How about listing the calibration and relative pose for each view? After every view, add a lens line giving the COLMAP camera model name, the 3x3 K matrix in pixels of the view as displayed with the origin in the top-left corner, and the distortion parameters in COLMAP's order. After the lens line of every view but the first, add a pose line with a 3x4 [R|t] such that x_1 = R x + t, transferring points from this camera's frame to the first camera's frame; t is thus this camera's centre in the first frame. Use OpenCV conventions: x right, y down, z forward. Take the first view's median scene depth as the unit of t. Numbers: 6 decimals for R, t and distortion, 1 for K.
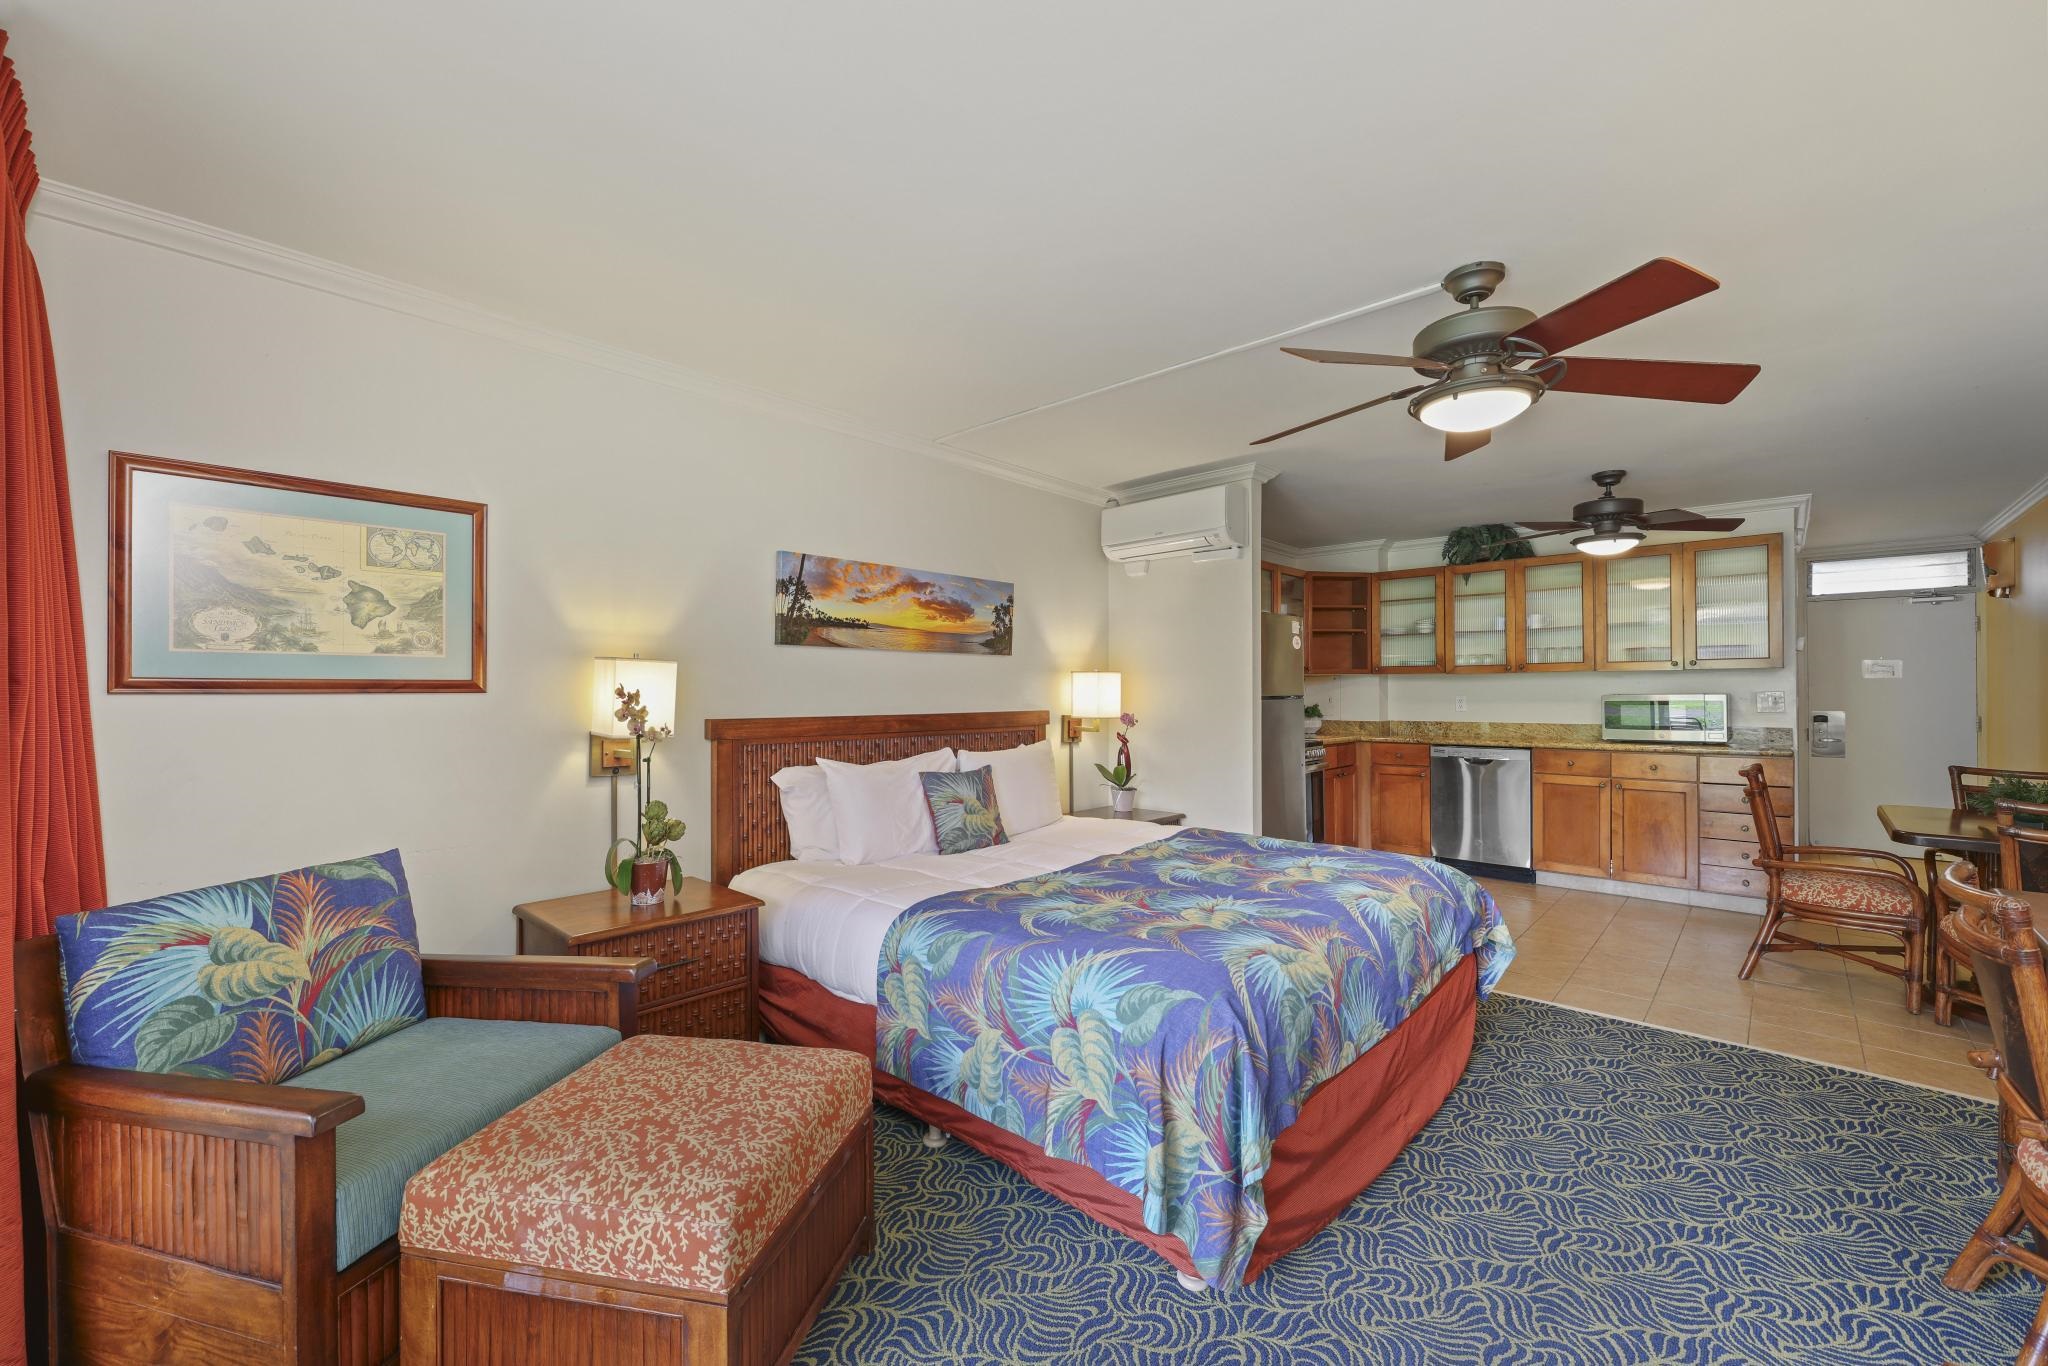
lens RADIAL K [[829.8, 0, 1017.9], [0, 829.8, 675.3], [0, 0, 1]] dist [0.003905, -0.002703]
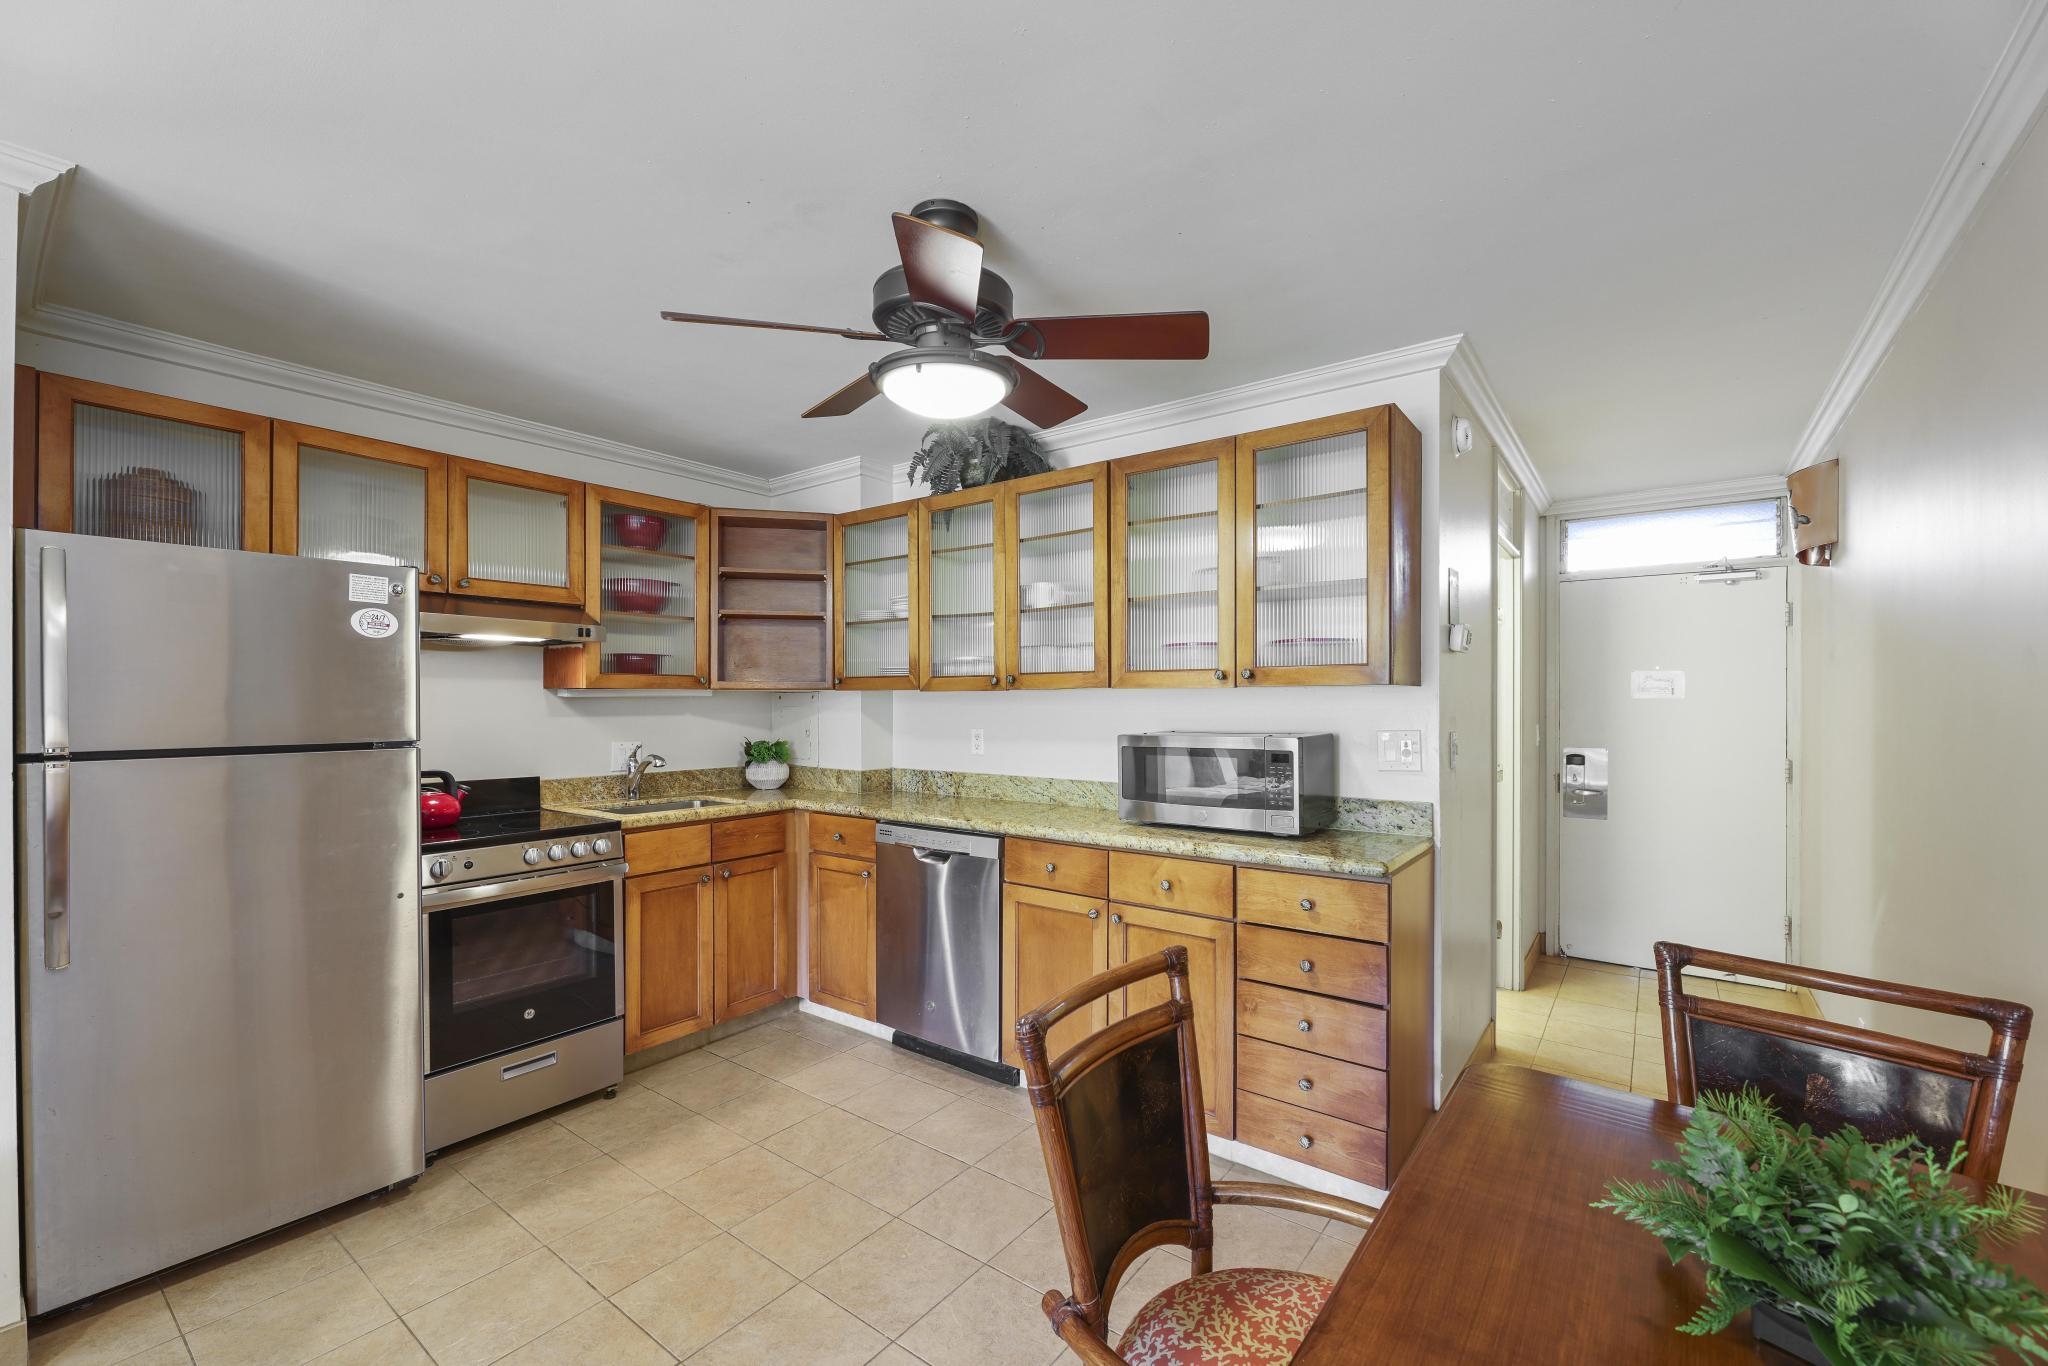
lens RADIAL K [[873.5, 0, 1011.6], [0, 873.5, 692.3], [0, 0, 1]] dist [0.006237, 0.000014]
pose [[0.994159, 0.005054, 0.107809, 0.916621], [-0.006487, 0.999895, 0.012940, -0.014499], [-0.107732, -0.013563, 0.994087, 0.735784]]
